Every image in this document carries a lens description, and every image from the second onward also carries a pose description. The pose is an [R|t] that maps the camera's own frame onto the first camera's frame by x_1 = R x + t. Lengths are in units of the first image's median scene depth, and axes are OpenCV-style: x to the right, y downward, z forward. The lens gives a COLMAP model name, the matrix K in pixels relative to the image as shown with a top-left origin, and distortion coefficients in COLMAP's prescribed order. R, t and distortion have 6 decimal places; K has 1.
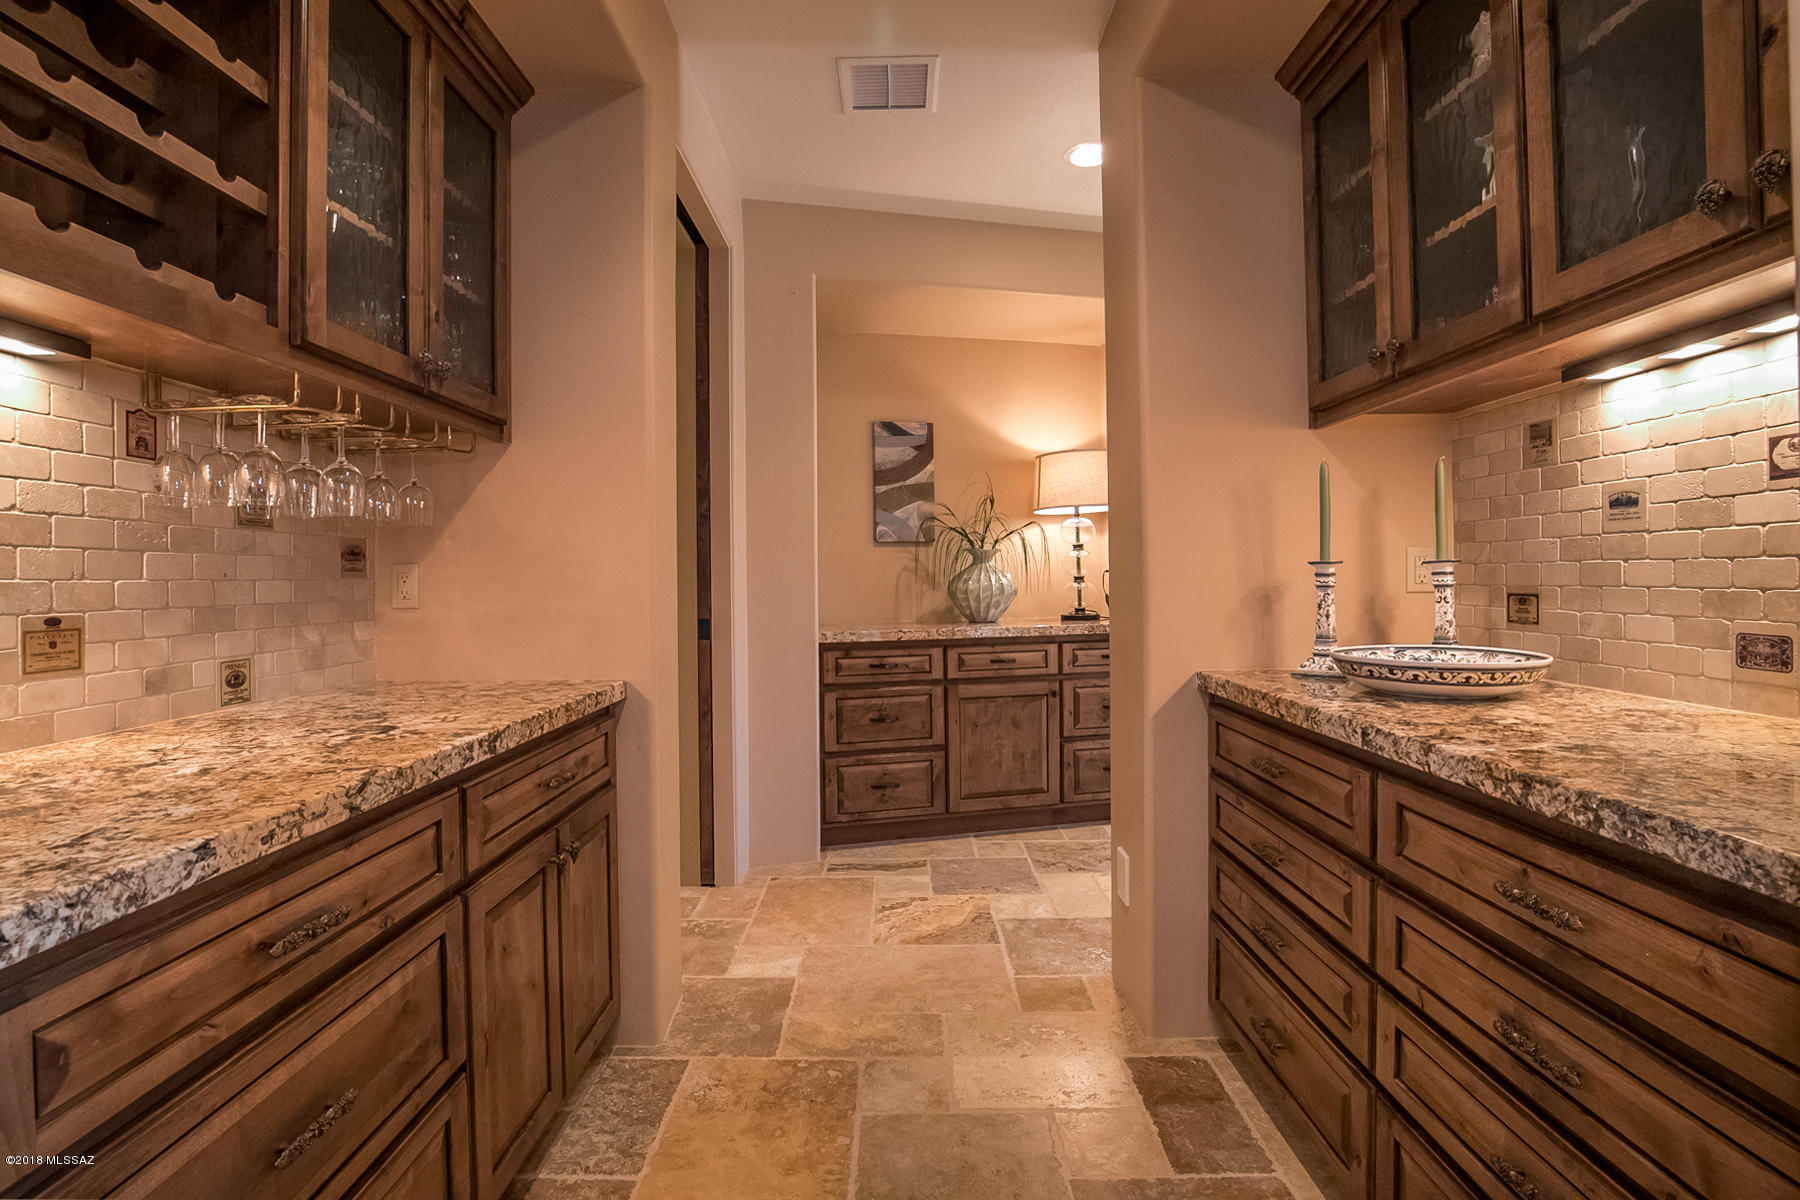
lens RADIAL K [[843.6, 0, 892.3], [0, 843.6, 594.6], [0, 0, 1]] dist [-0.028026, 0.000313]
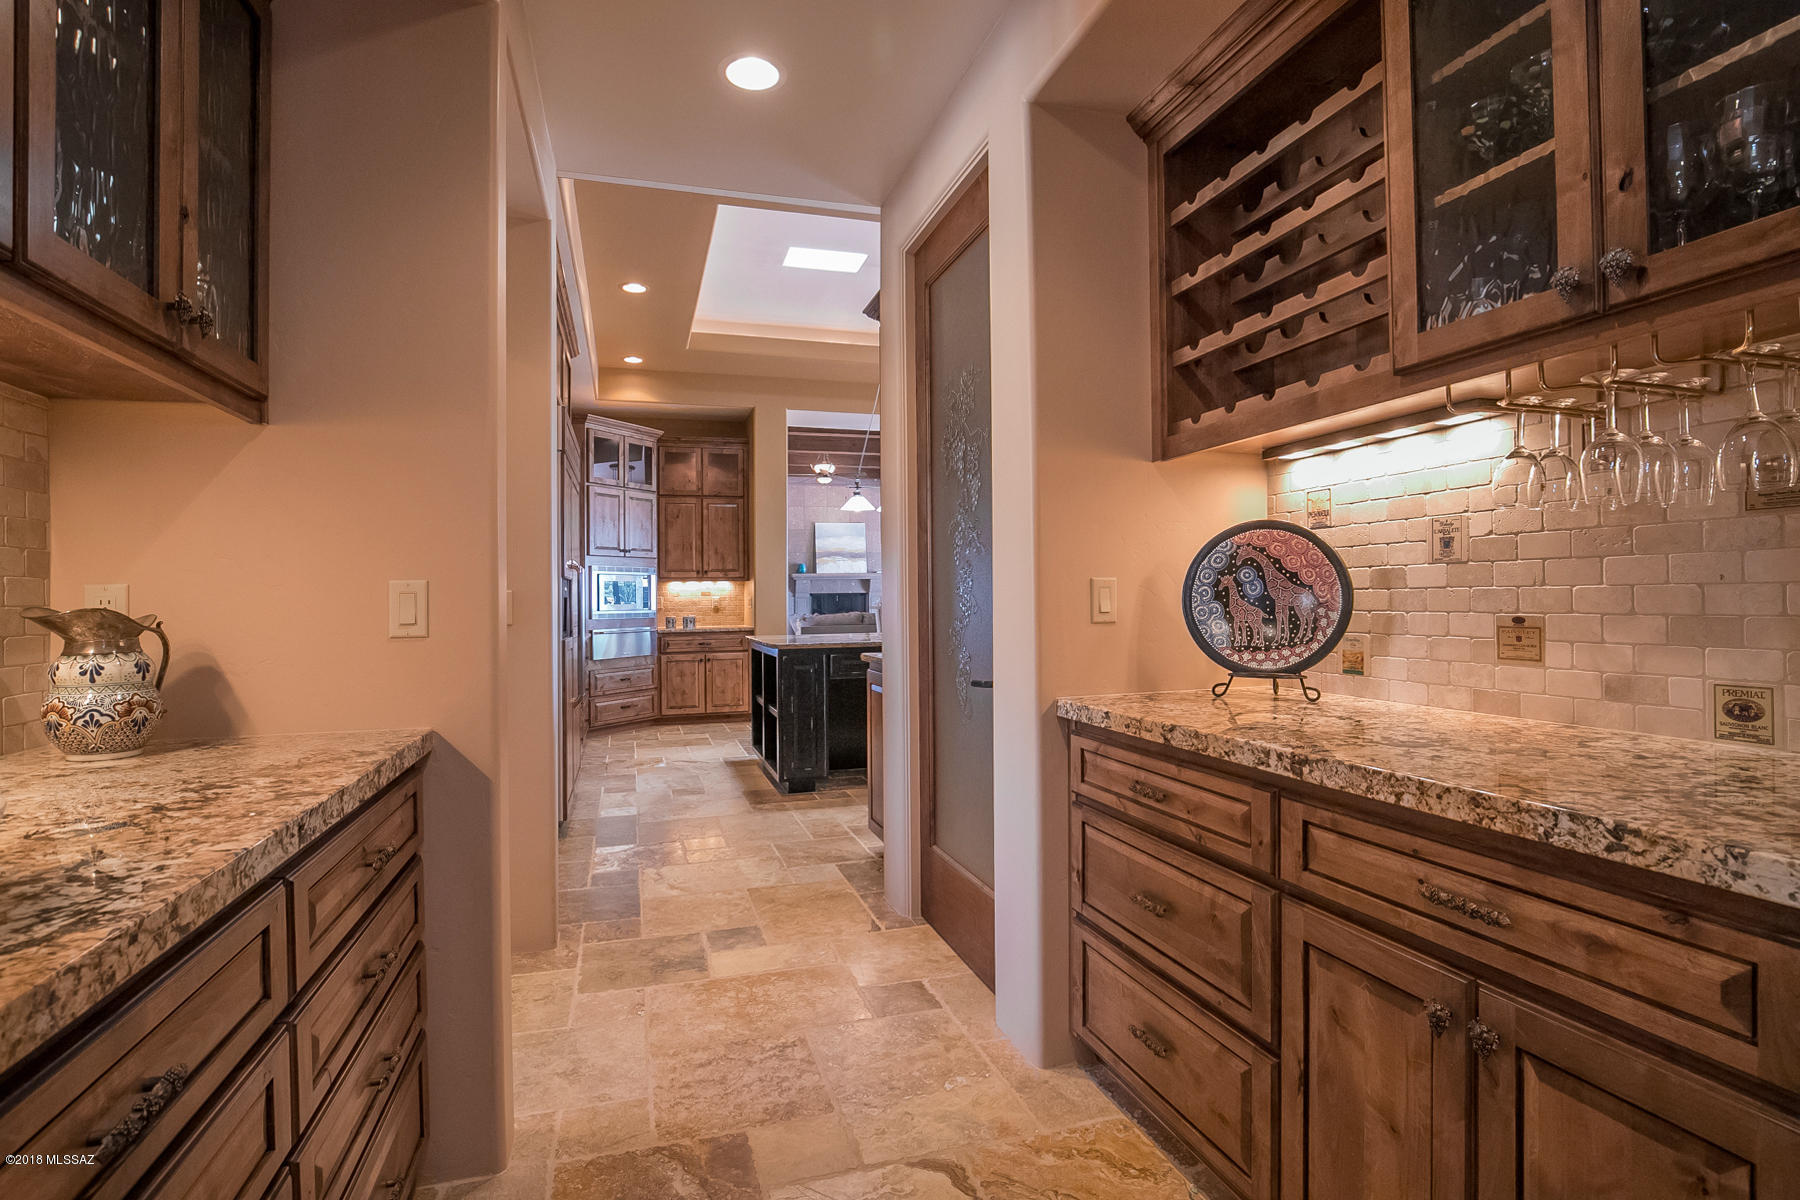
lens RADIAL K [[920.6, 0, 900.0], [0, 920.6, 600.0], [0, 0, 1]] dist [0.000995, 0.000193]
pose [[-0.954089, 0.025233, -0.298460, 0.284137], [0.019278, 0.999552, 0.022880, -0.046659], [0.298903, 0.016076, -0.954148, 2.020613]]
